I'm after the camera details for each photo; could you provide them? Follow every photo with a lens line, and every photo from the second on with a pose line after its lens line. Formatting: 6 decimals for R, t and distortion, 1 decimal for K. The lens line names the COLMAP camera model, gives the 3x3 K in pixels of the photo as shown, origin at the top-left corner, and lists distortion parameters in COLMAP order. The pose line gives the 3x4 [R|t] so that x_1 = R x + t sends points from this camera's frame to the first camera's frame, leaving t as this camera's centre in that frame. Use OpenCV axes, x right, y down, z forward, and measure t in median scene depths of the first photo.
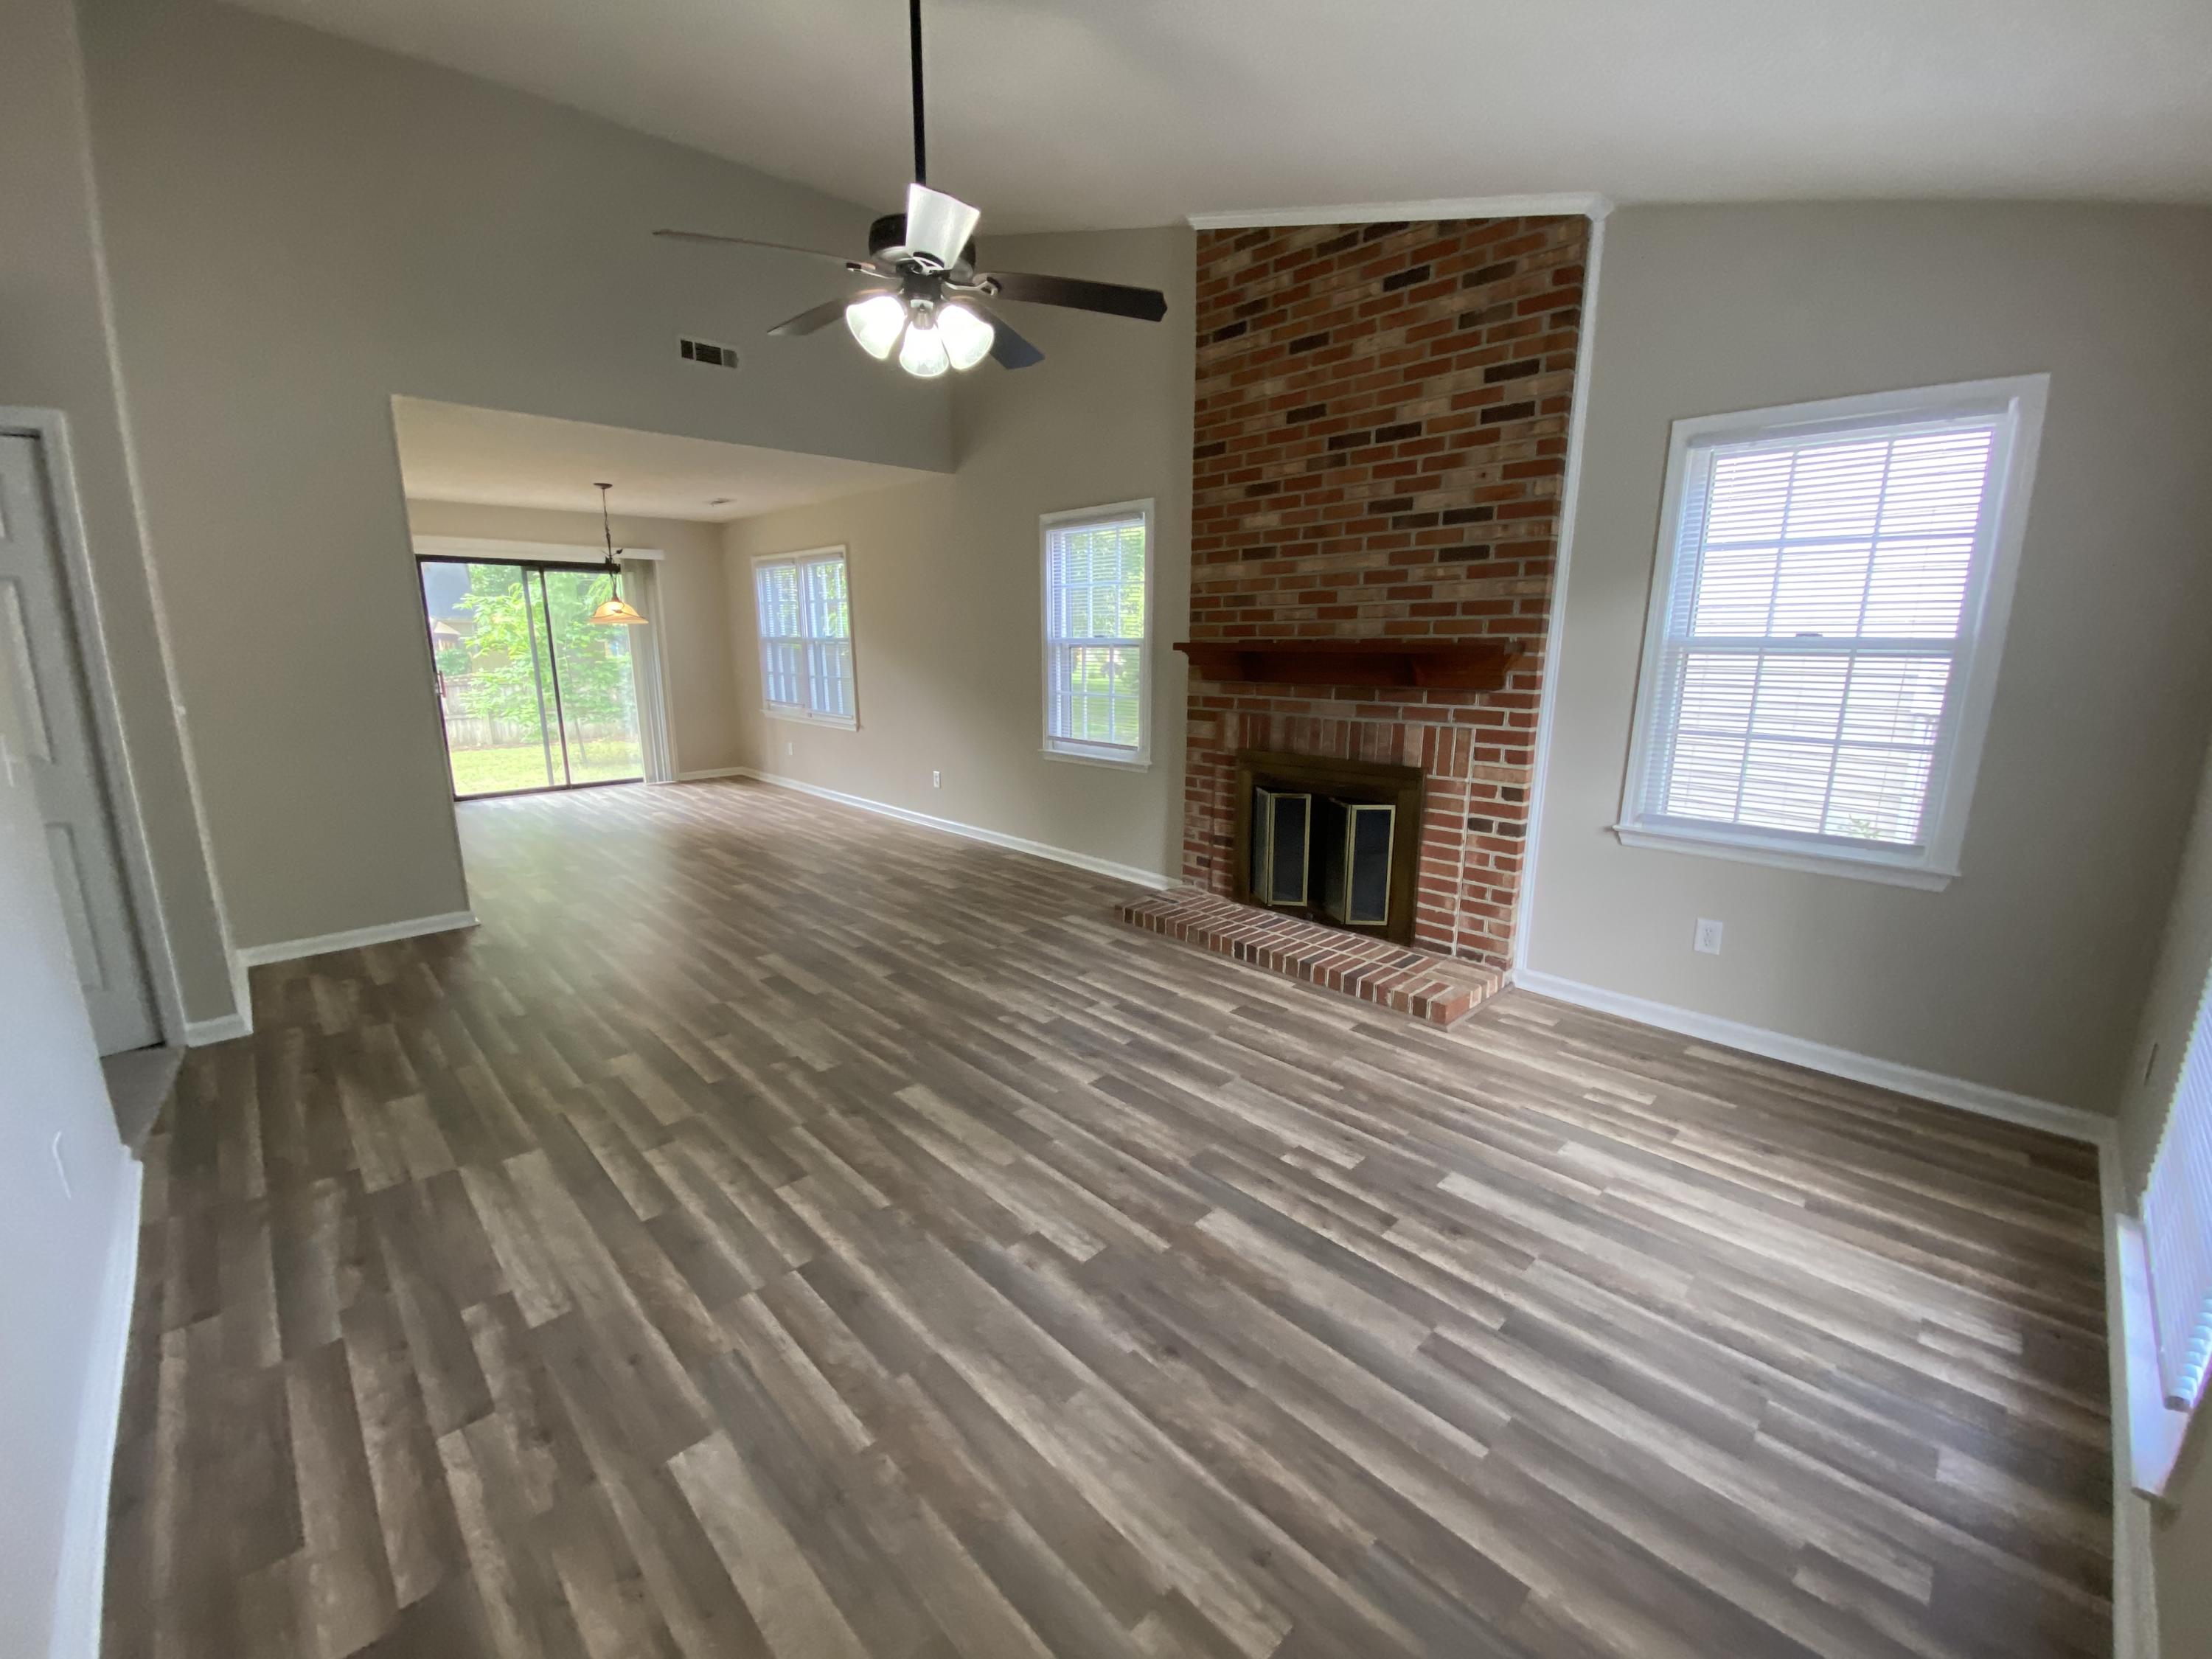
lens RADIAL K [[902.7, 0, 1063.3], [0, 902.7, 827.0], [0, 0, 1]] dist [0.028644, -0.023926]
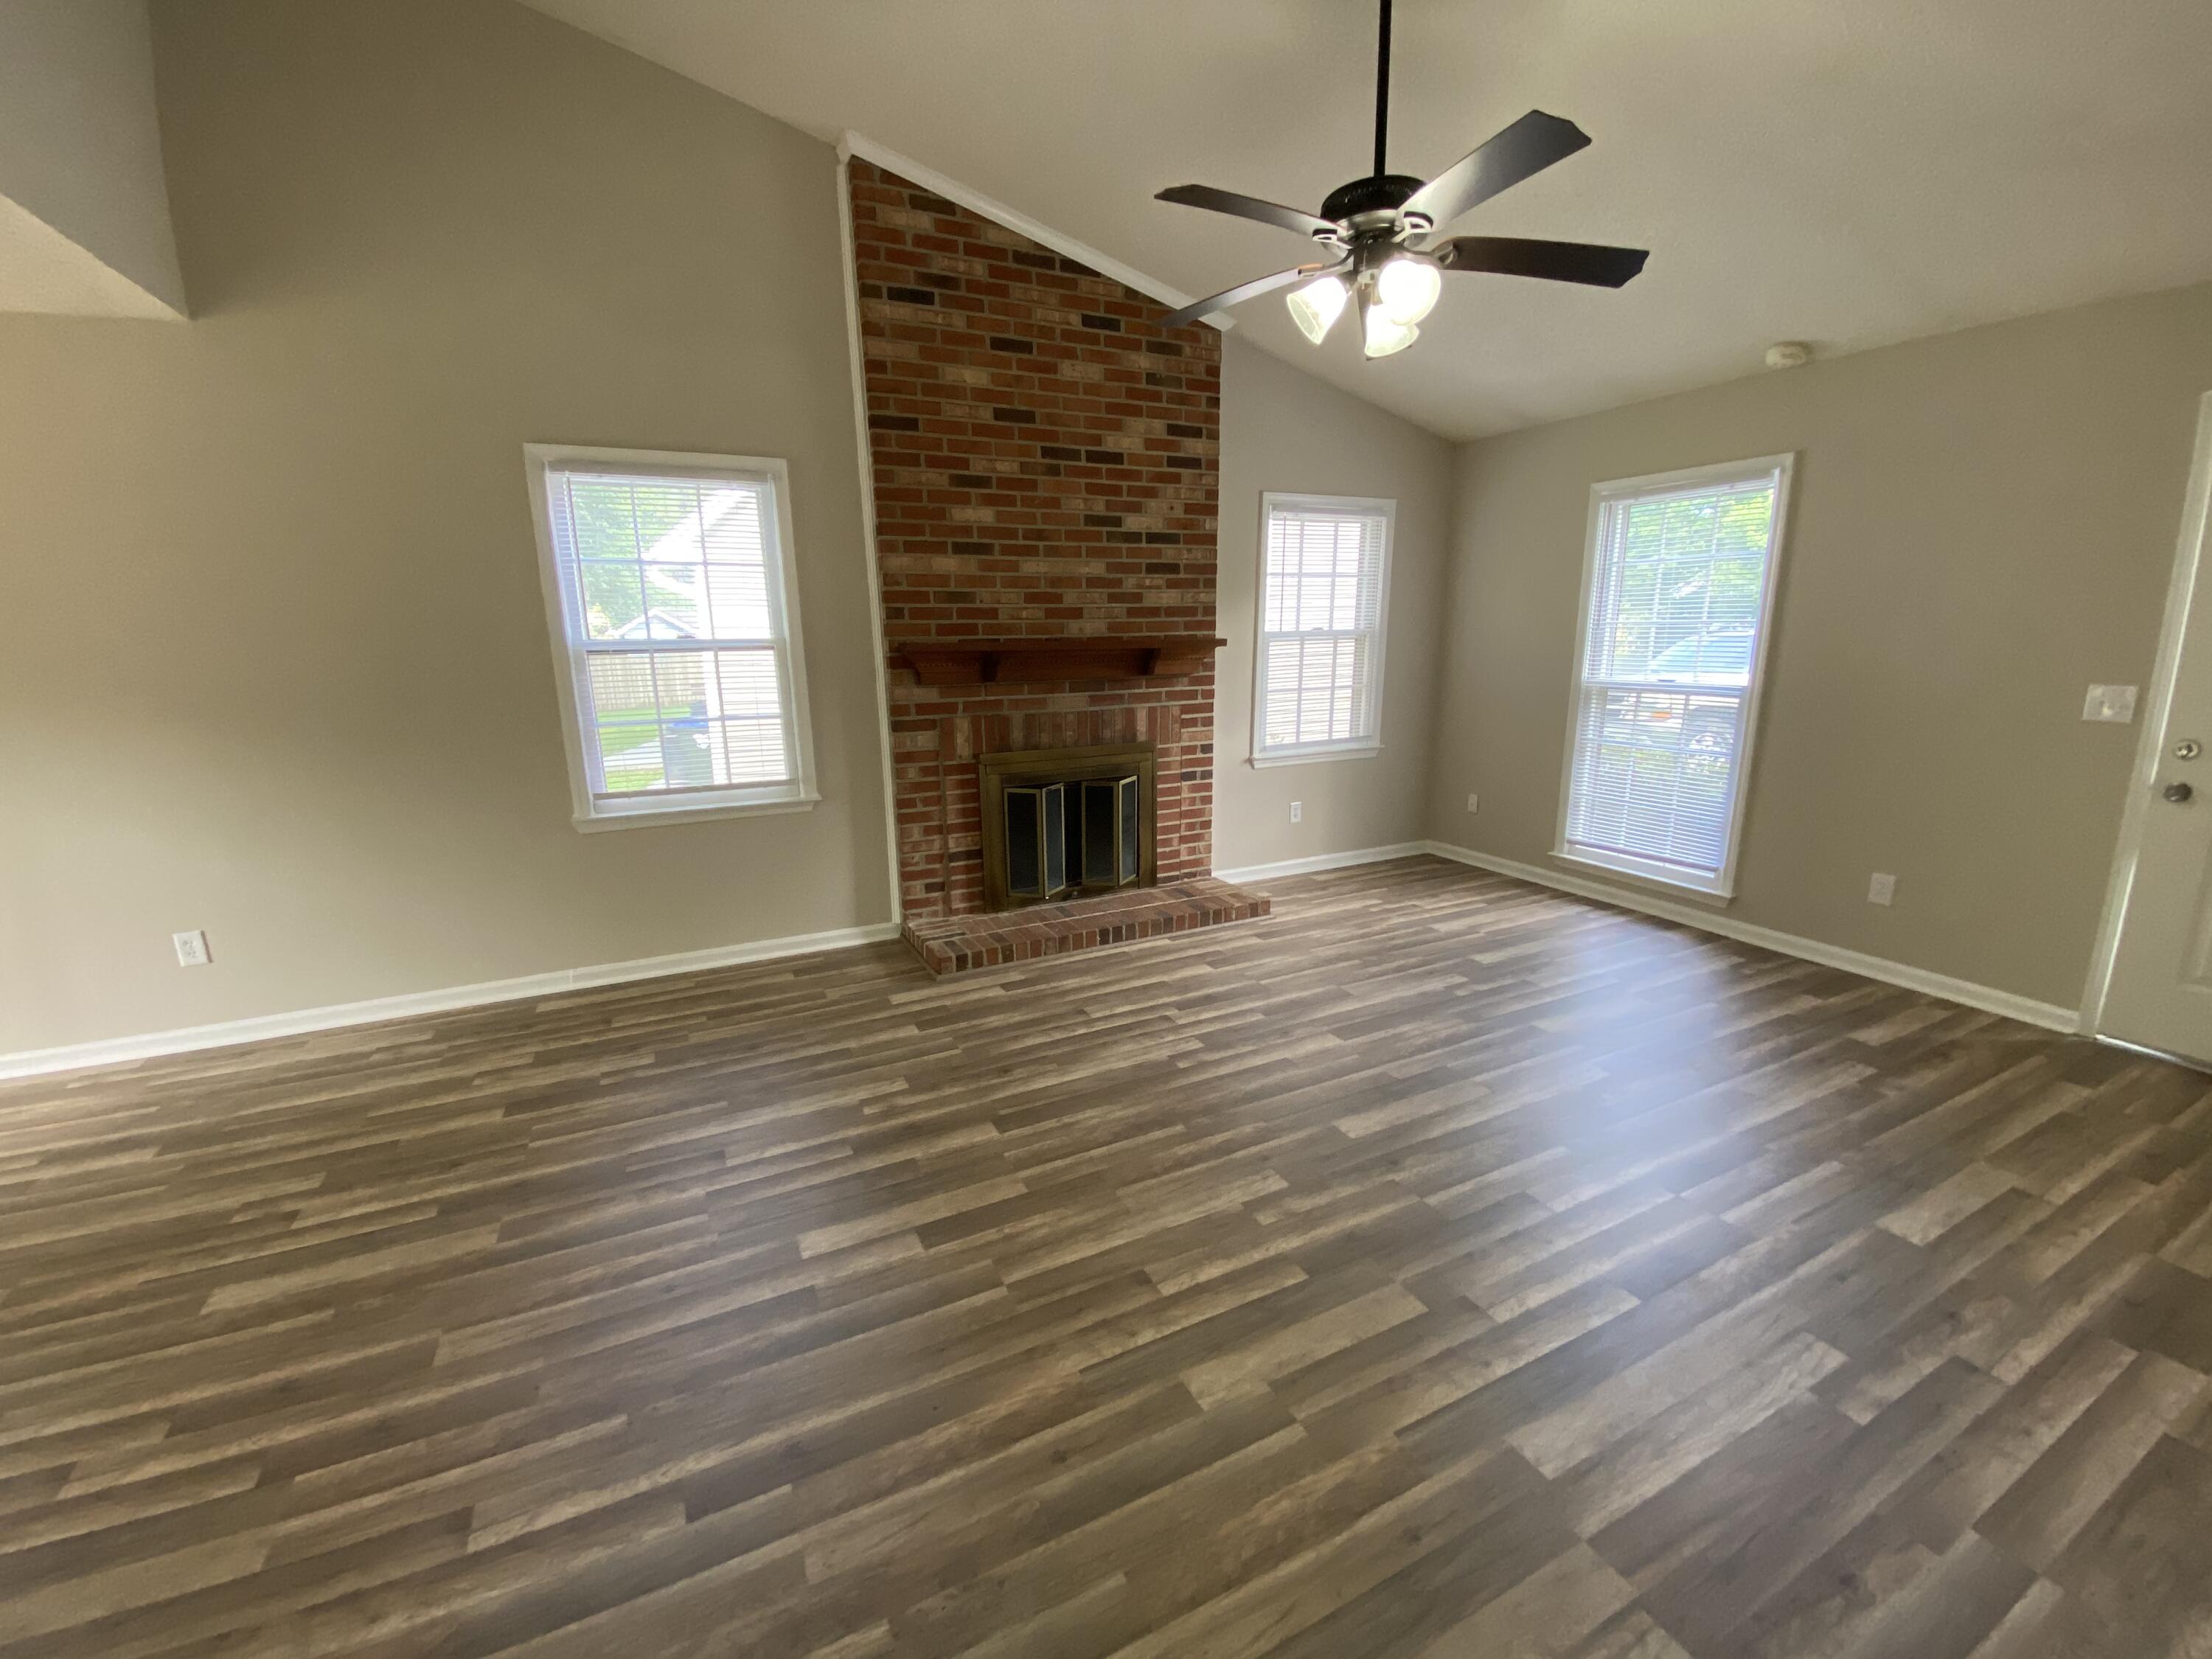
lens RADIAL K [[895.1, 0, 1138.1], [0, 895.1, 833.5], [0, 0, 1]] dist [0.028445, -0.022590]
pose [[0.263475, -0.219712, 0.939312, -0.789868], [0.209159, 0.963565, 0.166716, -0.152266], [-0.941719, 0.152540, 0.299830, 0.678554]]
